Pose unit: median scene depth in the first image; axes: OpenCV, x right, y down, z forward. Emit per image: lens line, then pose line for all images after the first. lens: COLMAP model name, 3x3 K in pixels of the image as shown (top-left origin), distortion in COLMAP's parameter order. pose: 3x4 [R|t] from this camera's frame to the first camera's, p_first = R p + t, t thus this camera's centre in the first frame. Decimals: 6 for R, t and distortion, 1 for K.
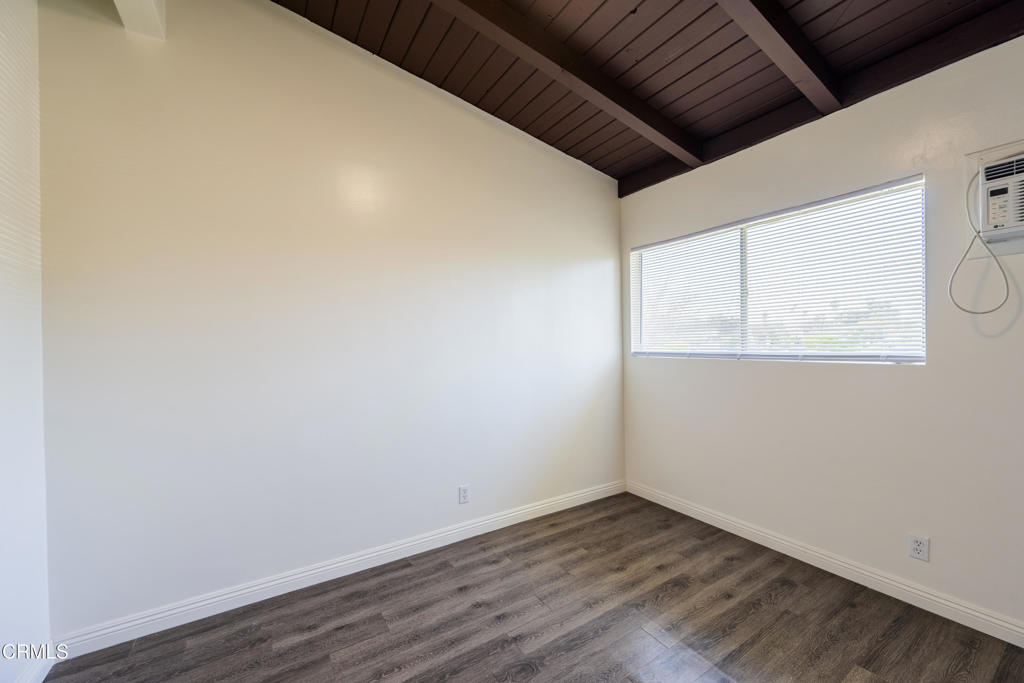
lens RADIAL K [[398.0, 0, 519.2], [0, 398.0, 334.1], [0, 0, 1]] dist [0.000979, -0.000180]
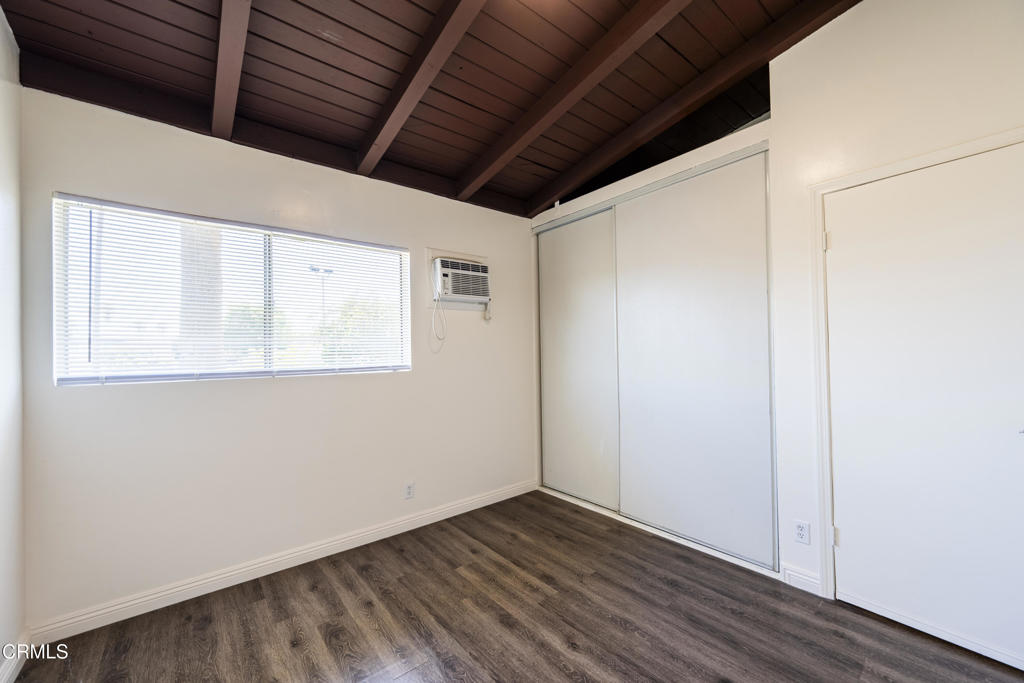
lens RADIAL K [[398.0, 0, 509.9], [0, 398.0, 337.5], [0, 0, 1]] dist [0.000979, -0.000180]
pose [[-0.096268, 0.046789, 0.994255, -0.515809], [-0.005176, 0.998857, -0.047507, 0.016552], [-0.995342, -0.009720, -0.095916, 0.681412]]
